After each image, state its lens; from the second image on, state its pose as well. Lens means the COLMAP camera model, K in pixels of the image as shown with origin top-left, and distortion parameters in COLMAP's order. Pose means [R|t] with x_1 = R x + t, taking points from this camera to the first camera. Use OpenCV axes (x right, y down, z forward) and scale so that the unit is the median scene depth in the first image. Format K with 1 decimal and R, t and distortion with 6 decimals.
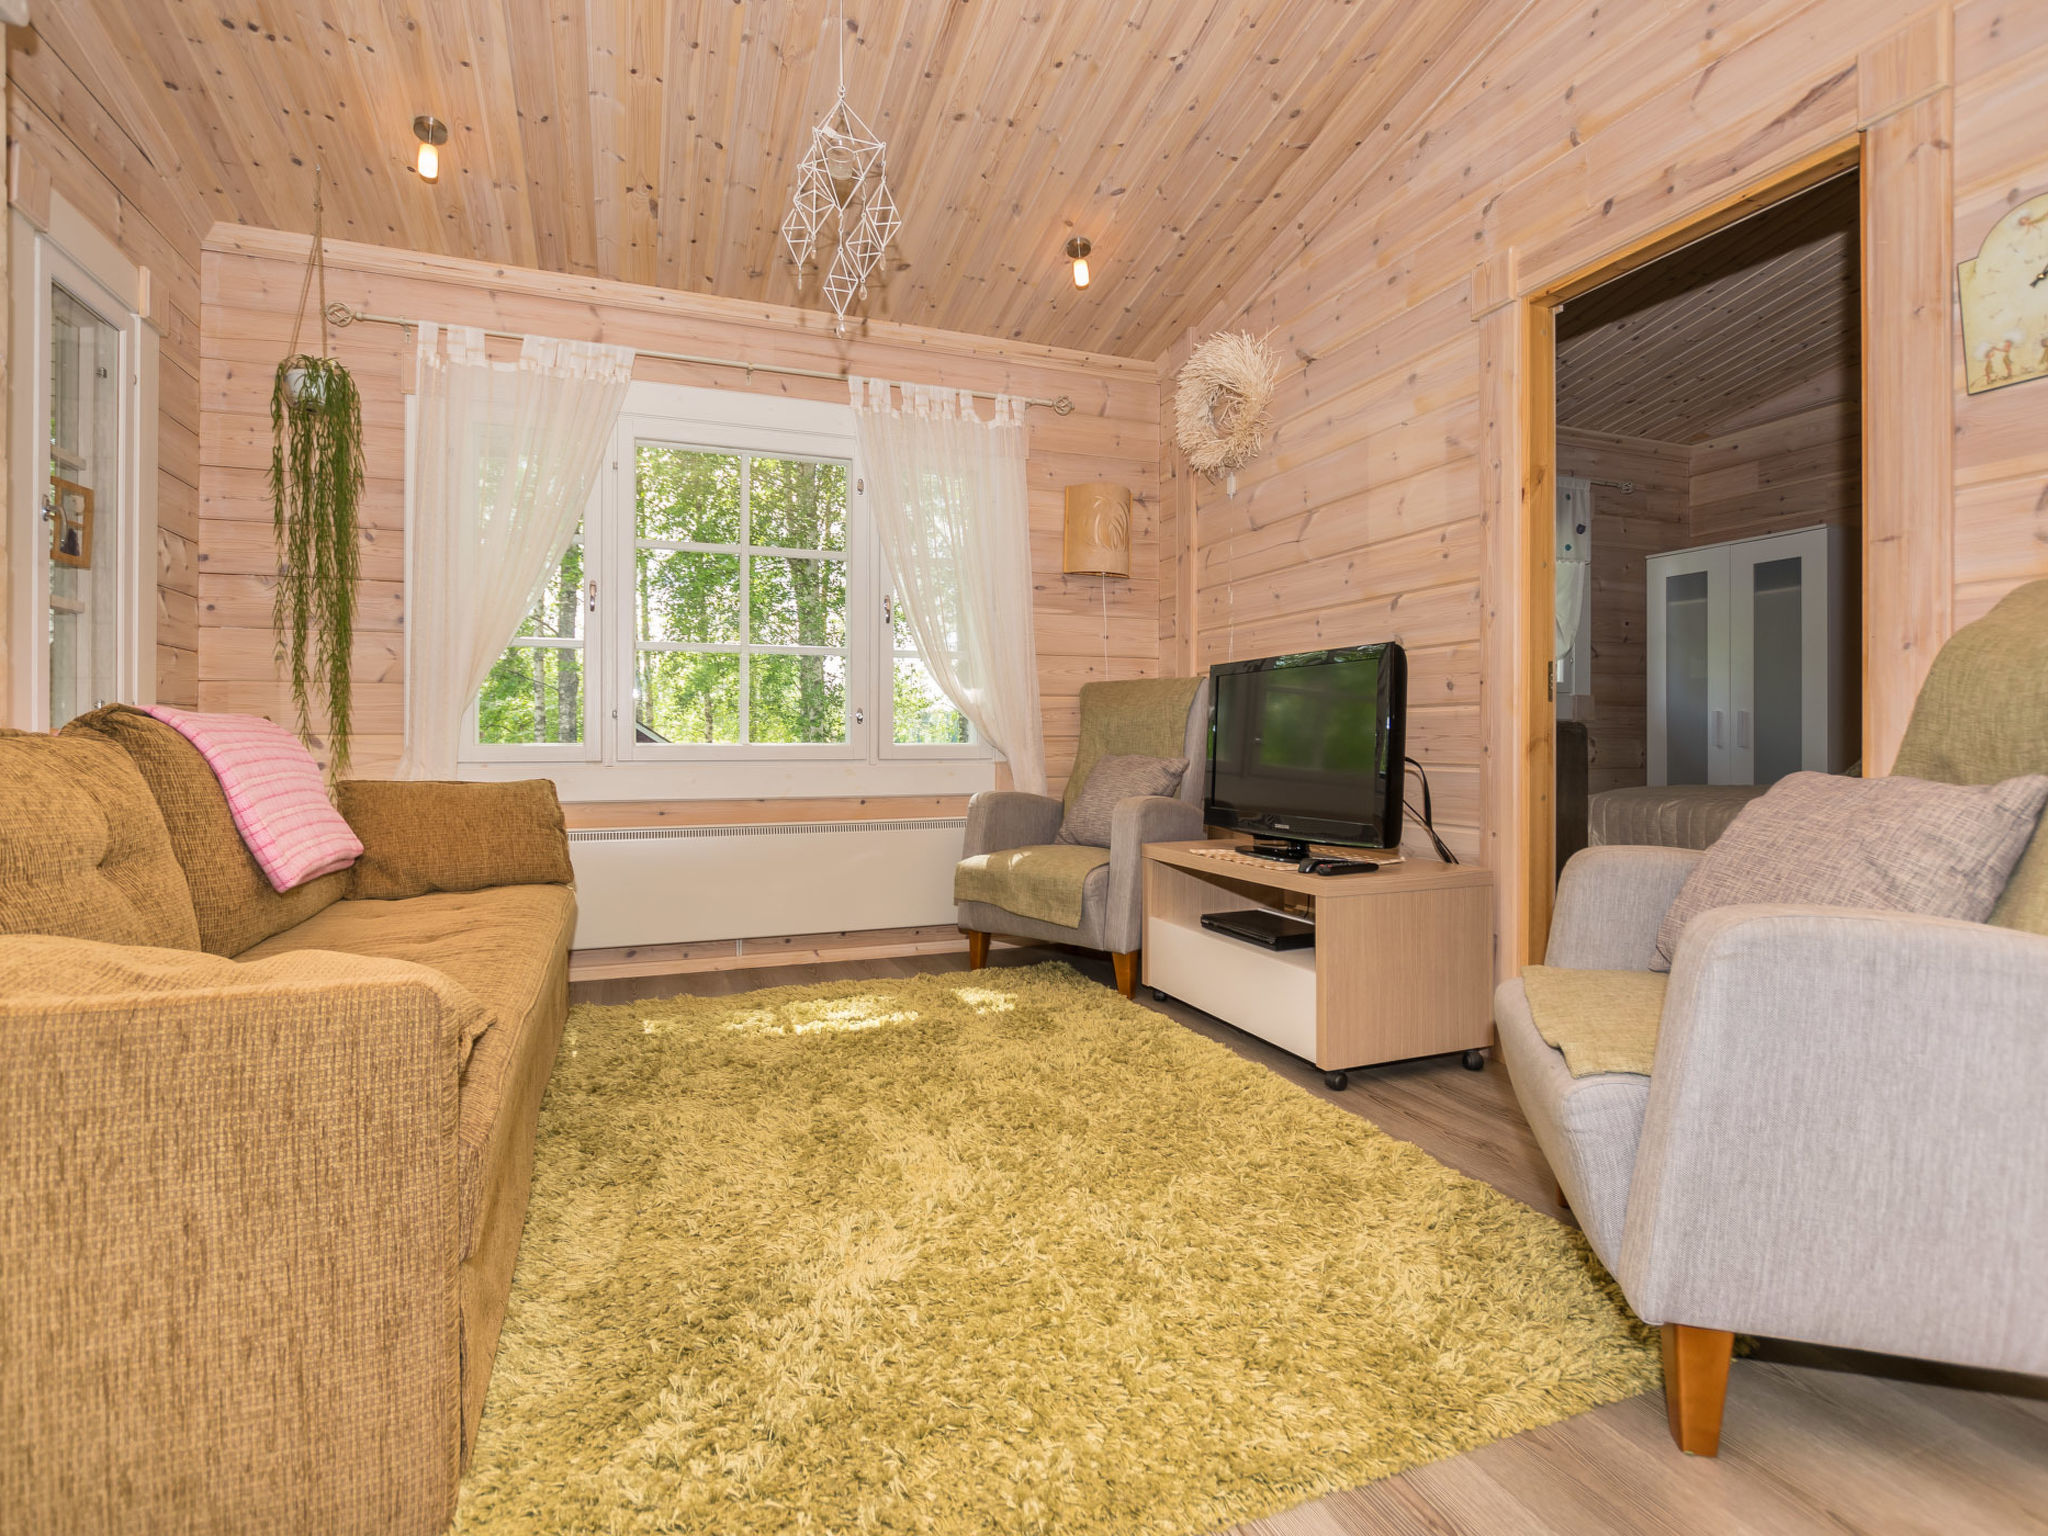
lens RADIAL K [[1020.4, 0, 1035.5], [0, 1020.4, 717.0], [0, 0, 1]] dist [-0.000700, 0.000107]
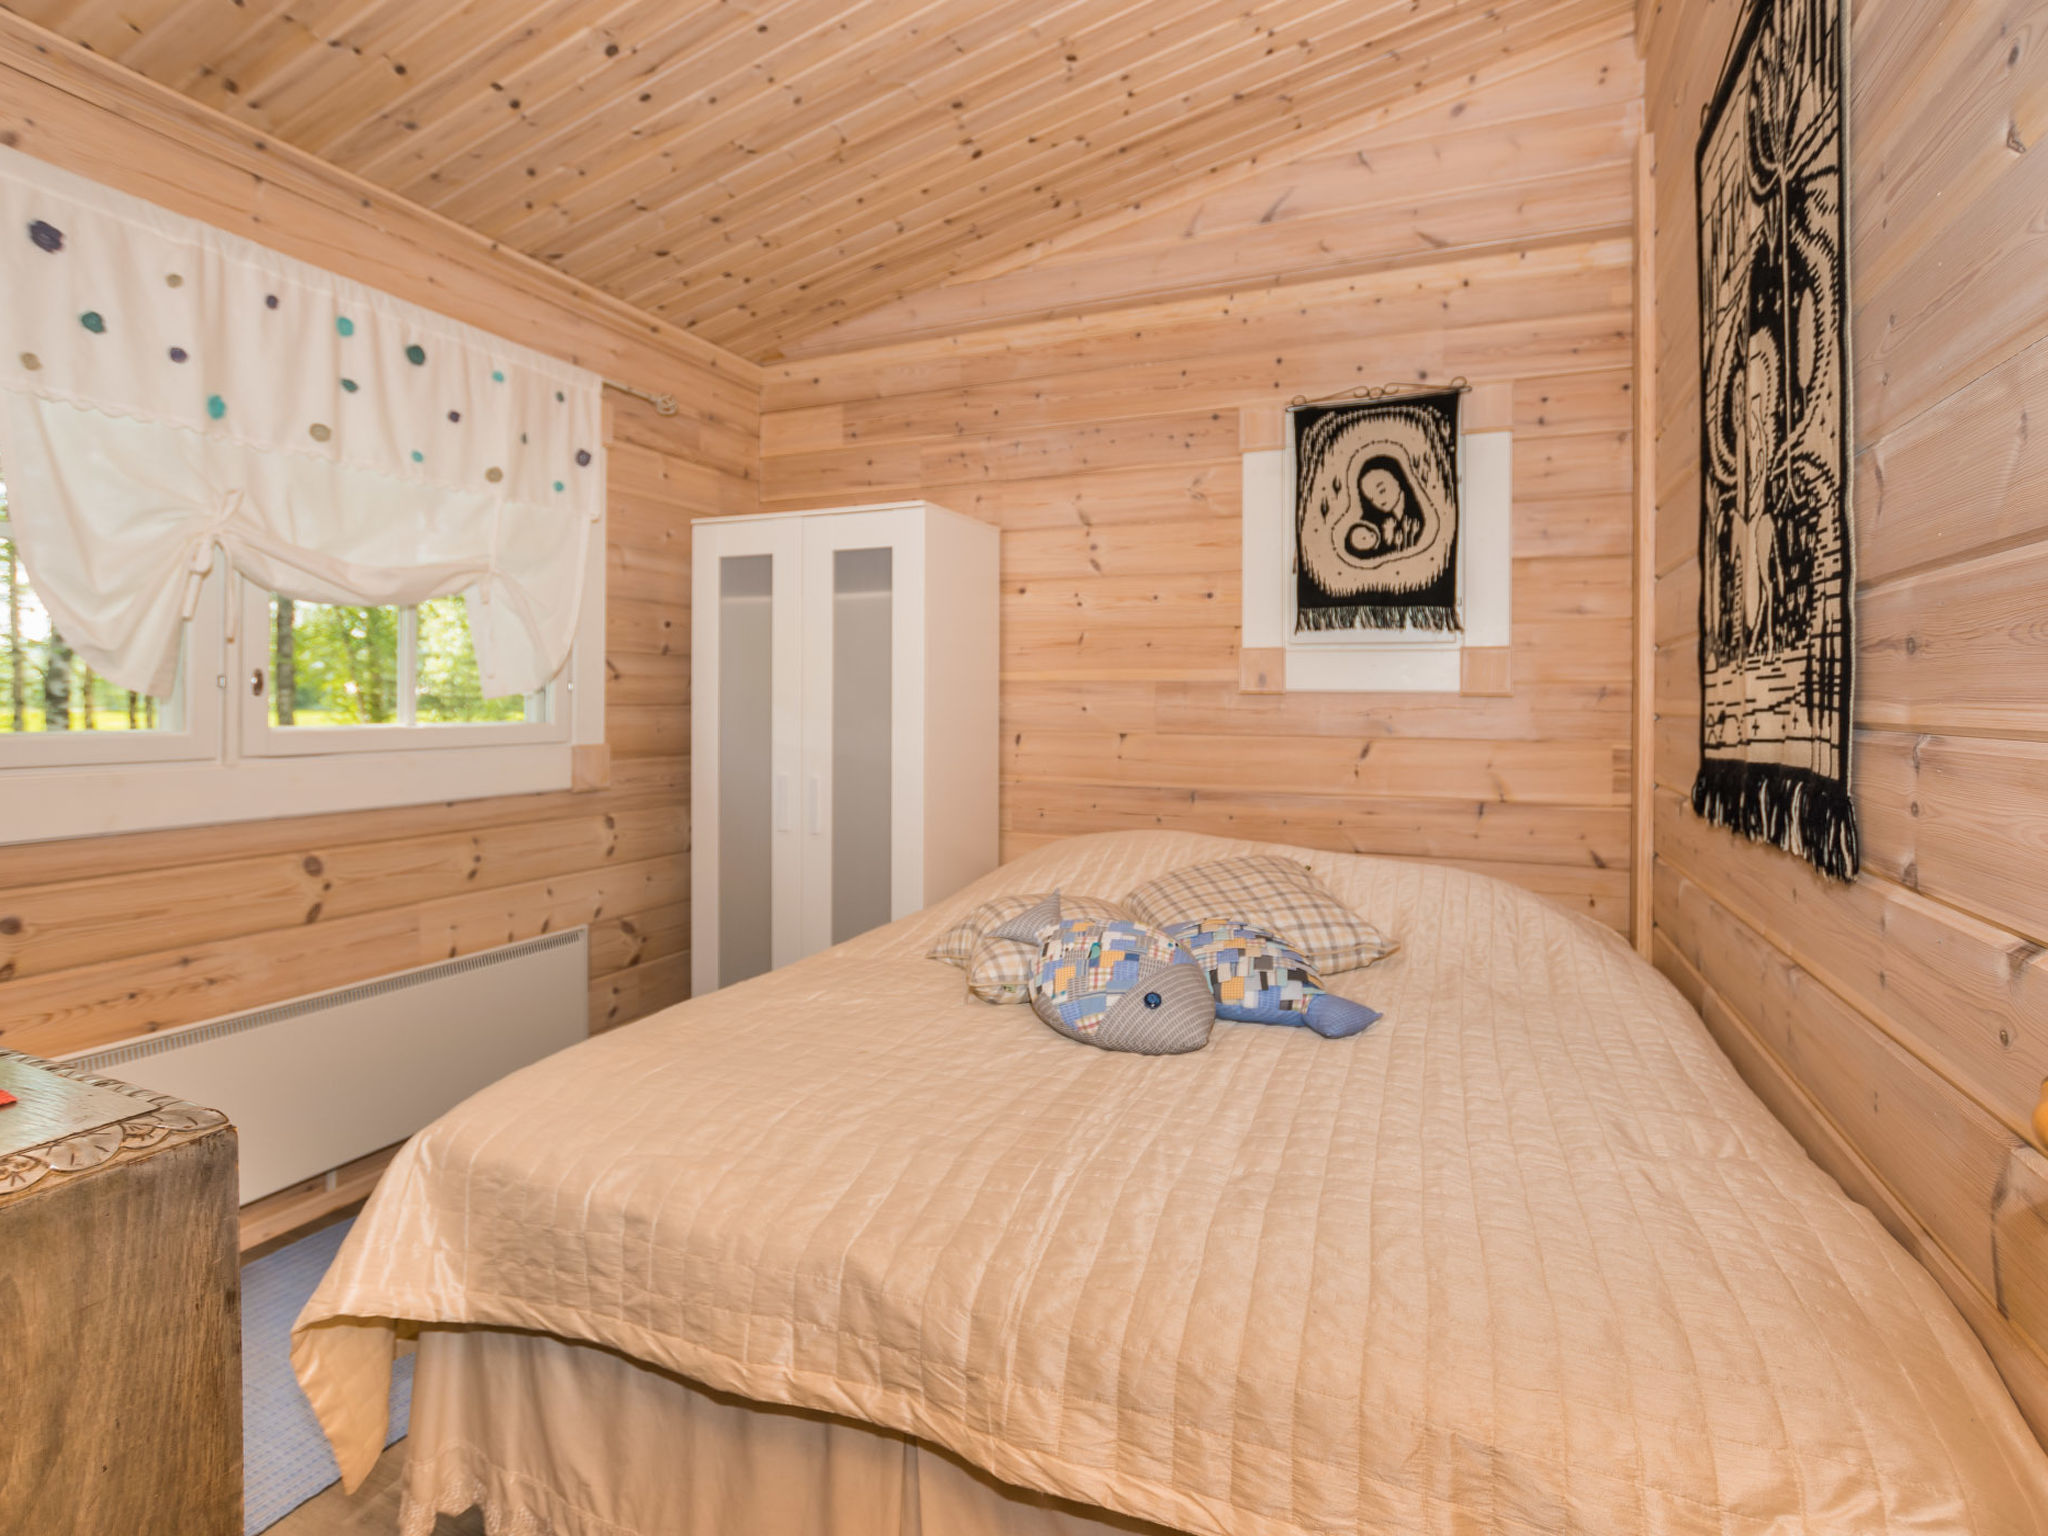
lens RADIAL K [[1020.4, 0, 1035.5], [0, 1020.4, 717.0], [0, 0, 1]] dist [-0.000700, 0.000107]
pose [[0.705199, -0.011144, 0.708922, 0.301296], [-0.014748, 0.999430, 0.030381, -0.058631], [-0.708856, -0.031880, 0.704632, 0.403426]]
